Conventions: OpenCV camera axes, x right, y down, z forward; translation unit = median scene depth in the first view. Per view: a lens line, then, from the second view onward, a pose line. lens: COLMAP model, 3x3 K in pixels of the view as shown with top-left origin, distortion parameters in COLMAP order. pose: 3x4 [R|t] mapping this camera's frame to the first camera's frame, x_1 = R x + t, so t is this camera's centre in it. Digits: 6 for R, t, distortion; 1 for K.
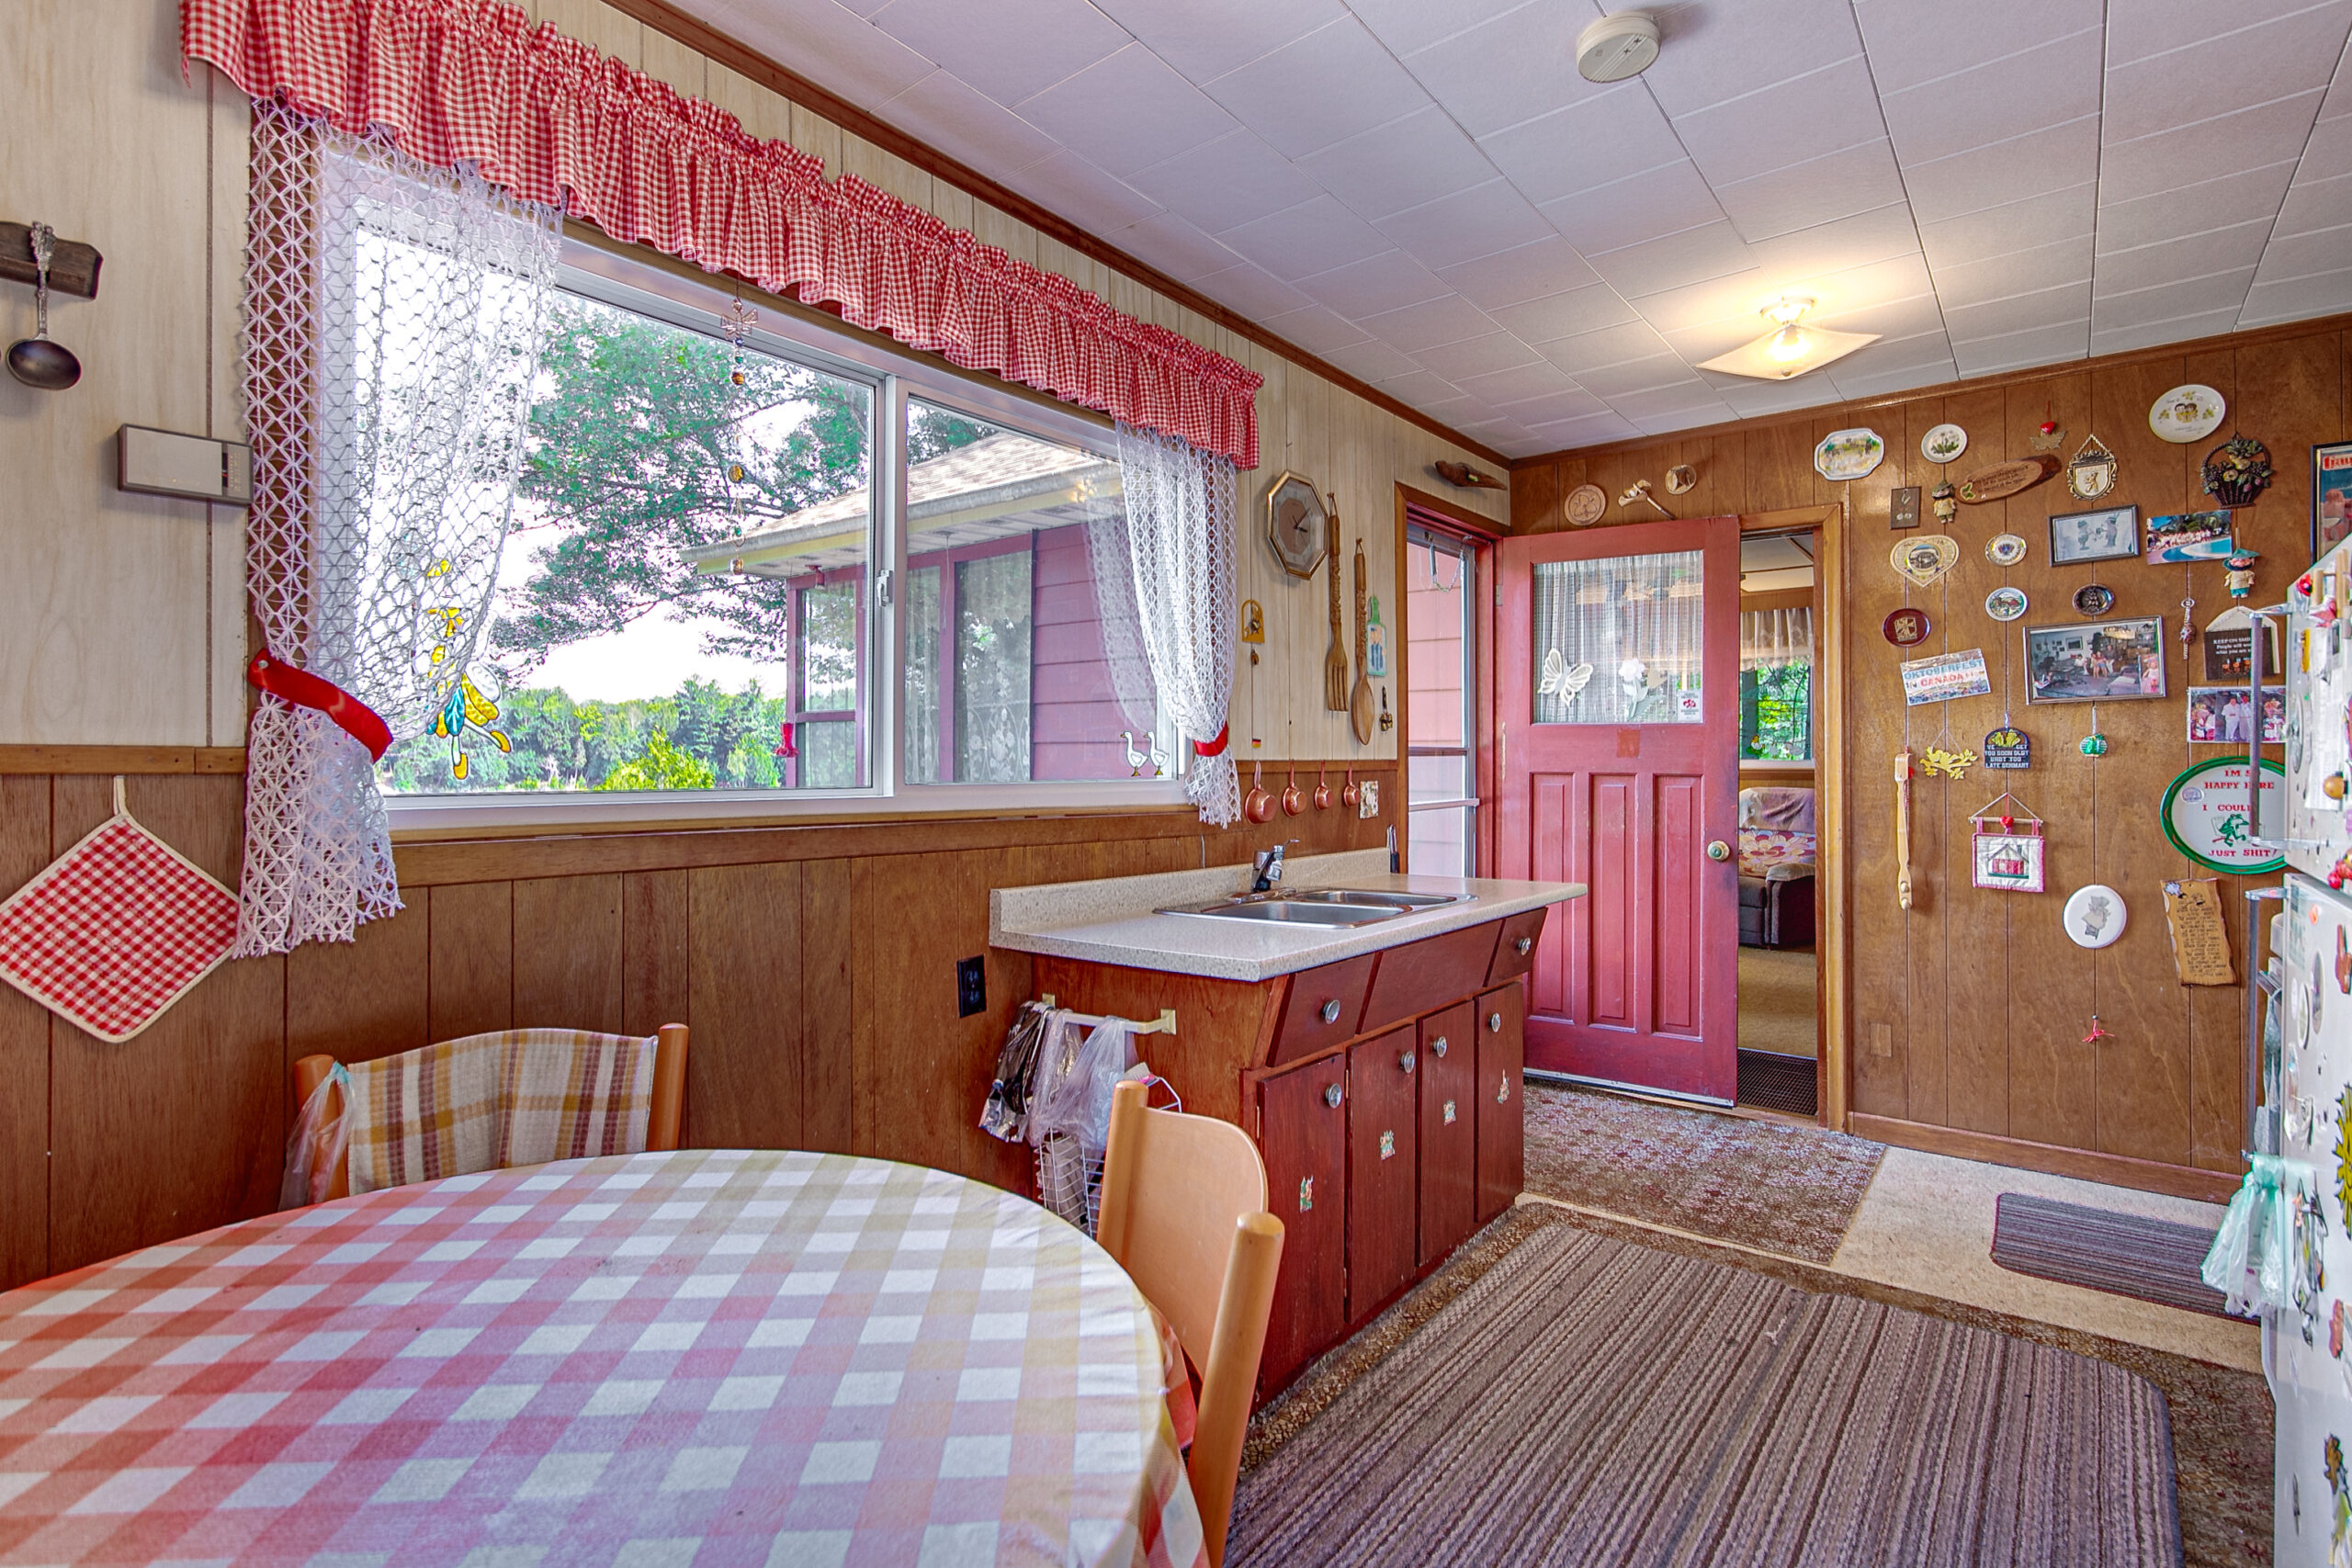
lens RADIAL K [[1126.6, 0, 1173.9], [0, 1126.6, 775.8], [0, 0, 1]] dist [-0.002434, 0.000867]
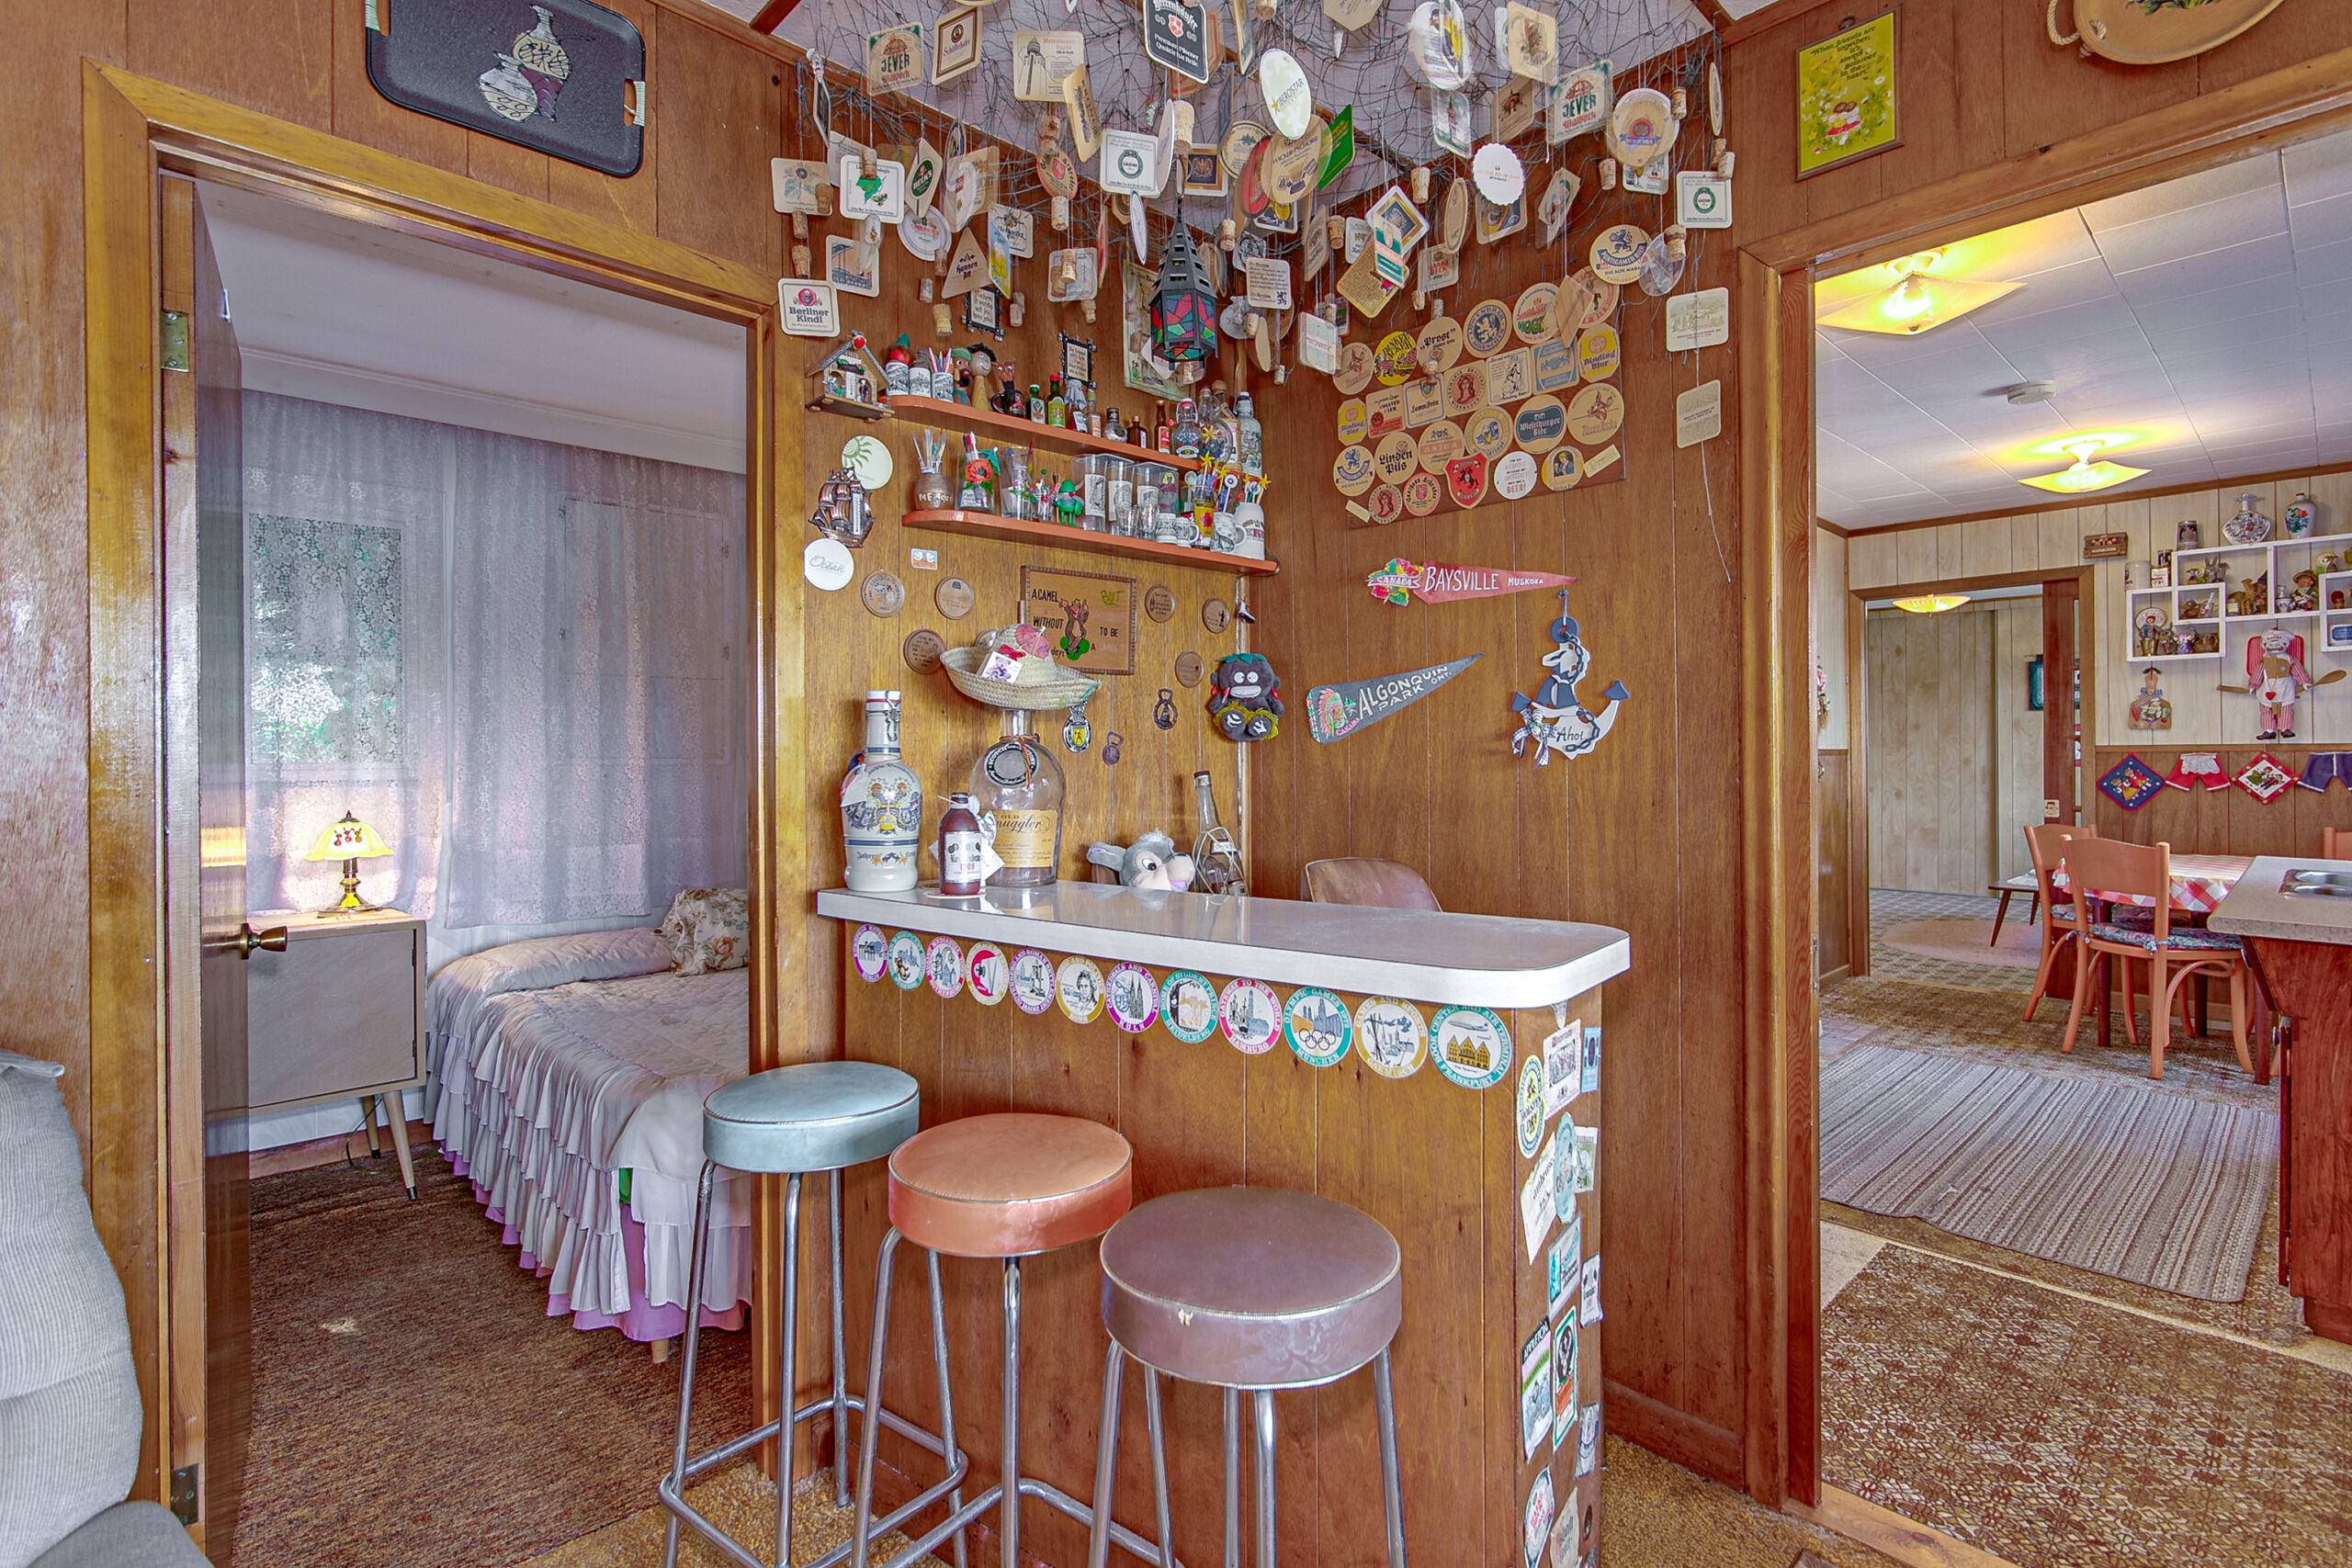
lens RADIAL K [[1126.6, 0, 1150.7], [0, 1126.6, 753.2], [0, 0, 1]] dist [-0.002434, 0.000867]
pose [[-0.988108, 0.011677, 0.153316, 0.947322], [0.013042, 0.999884, 0.007901, -0.028518], [-0.153205, 0.009806, -0.988146, 1.848890]]
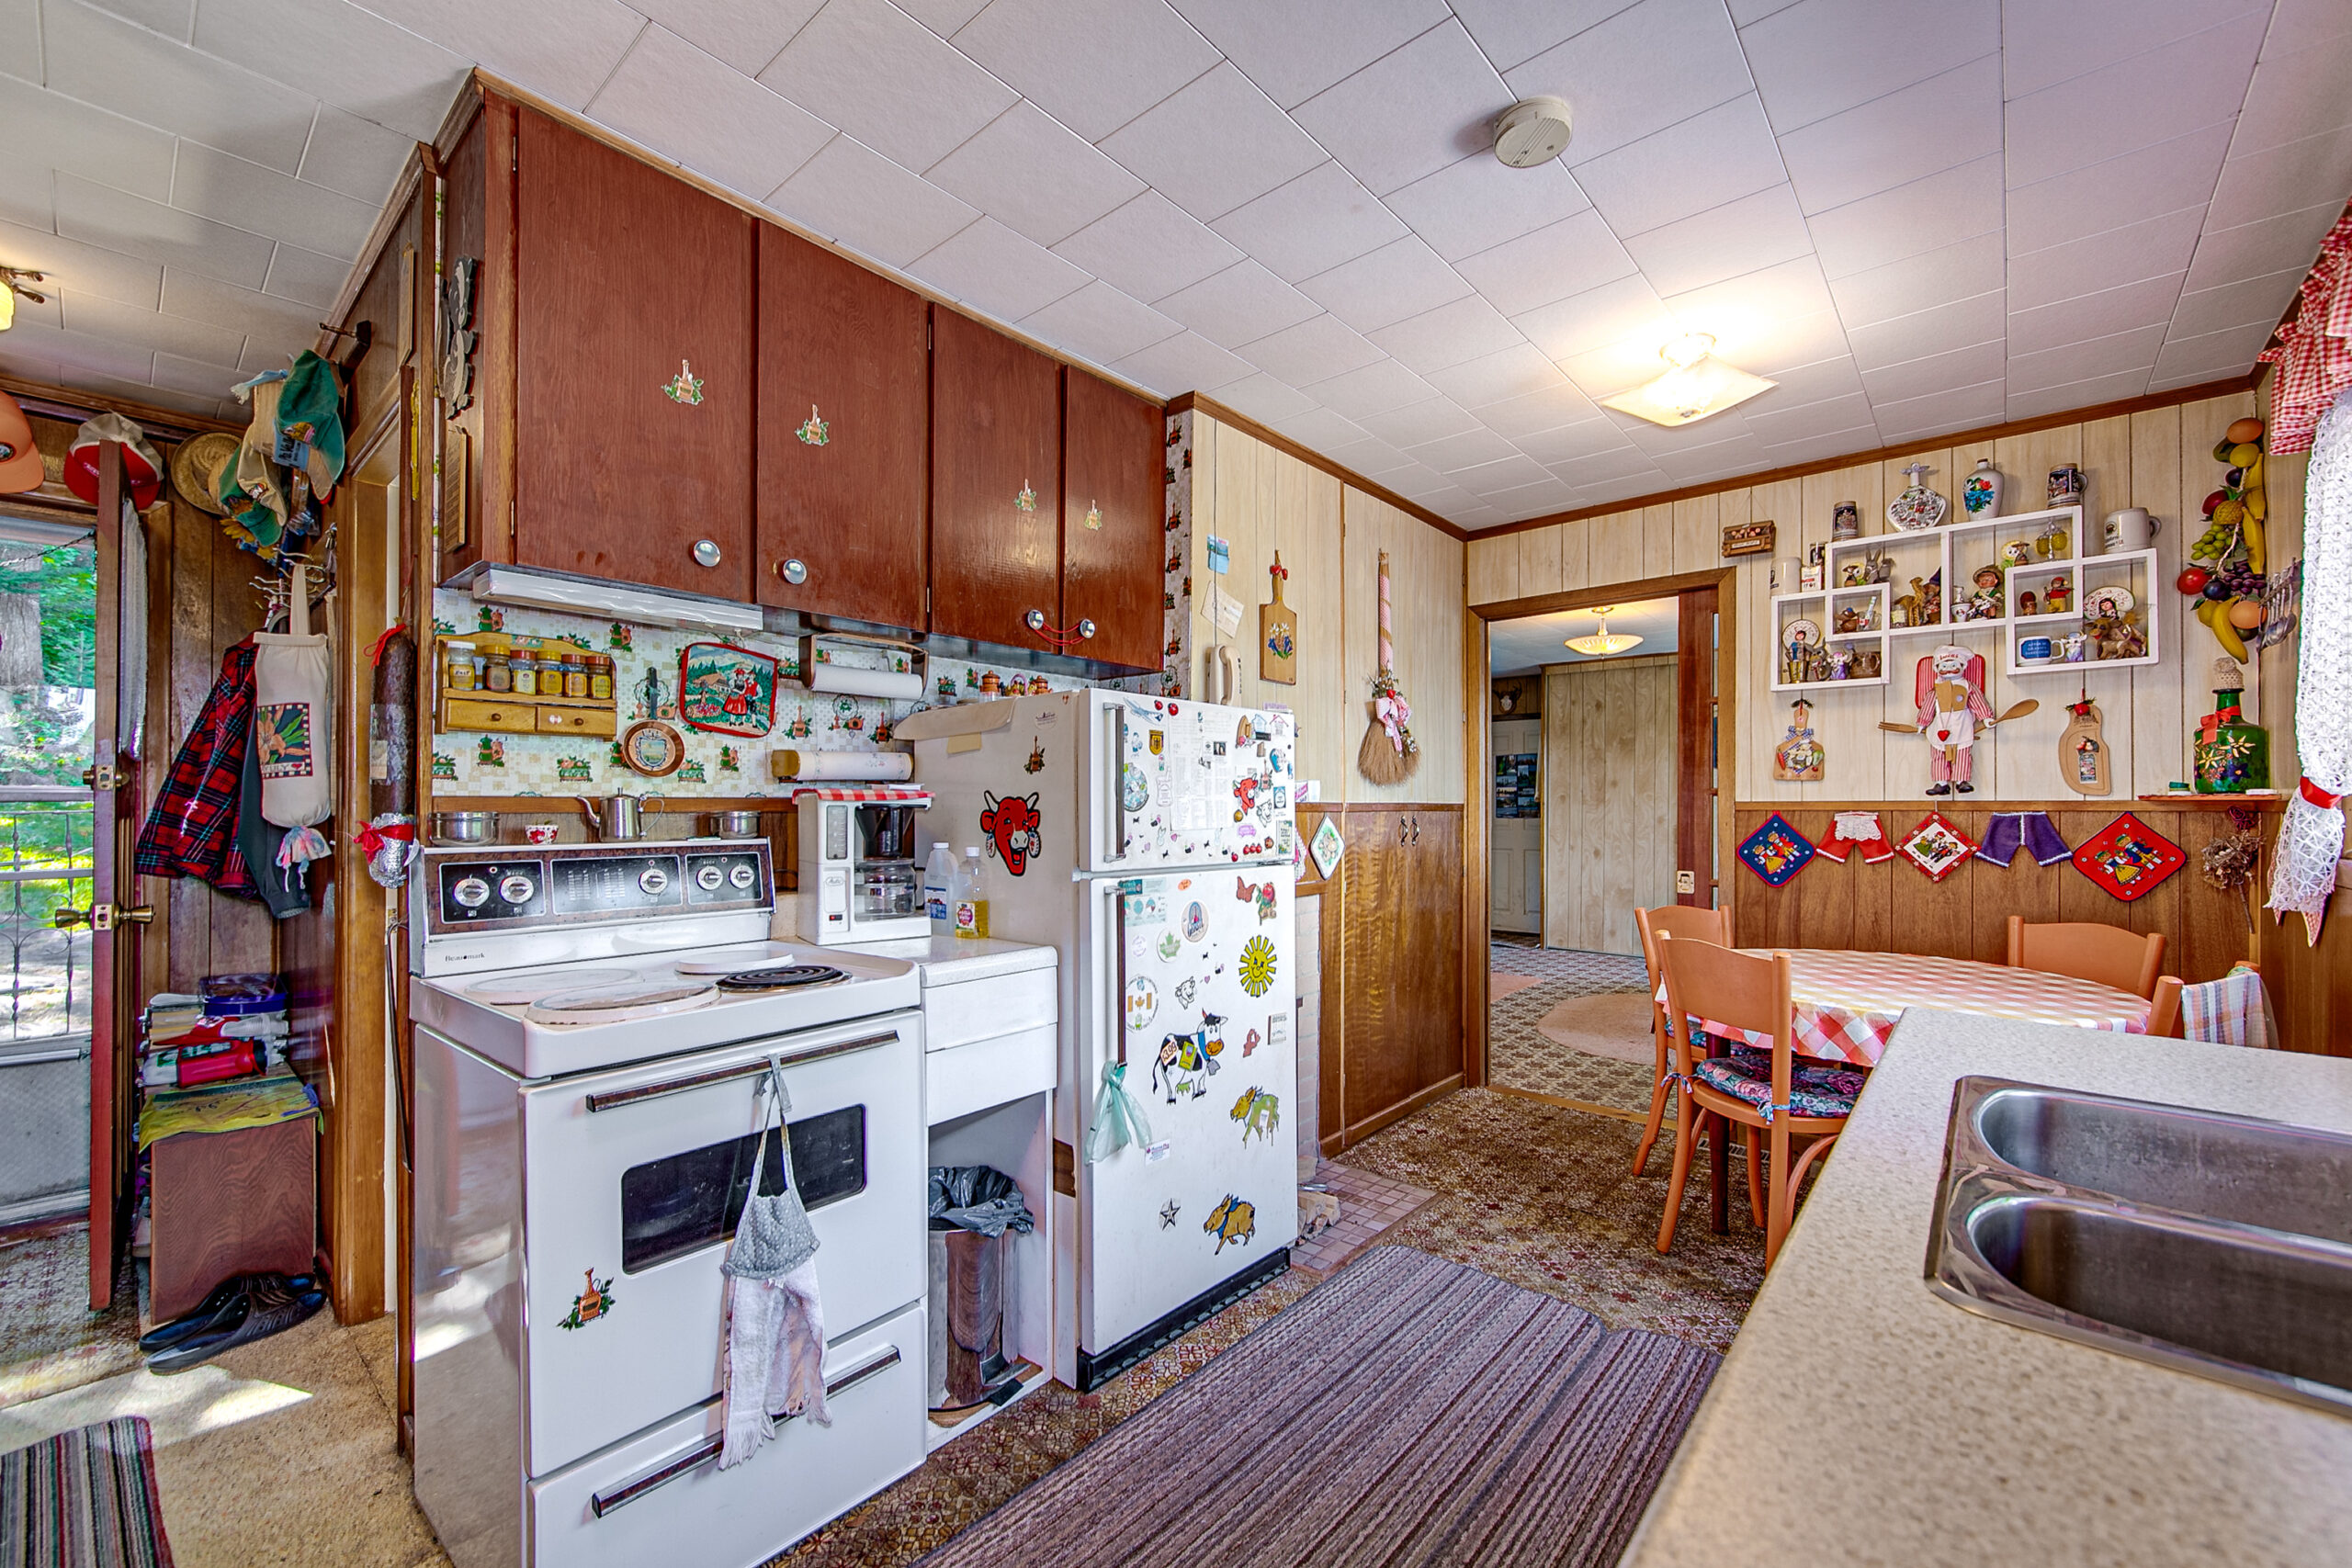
lens RADIAL K [[959.5, 0, 1179.3], [0, 959.5, 807.0], [0, 0, 1]] dist [0.004104, -0.000618]
pose [[-0.998829, 0.002723, 0.048306, 0.393206], [0.003137, 0.999959, 0.008494, -0.013399], [-0.048280, 0.008635, -0.998796, 1.101668]]
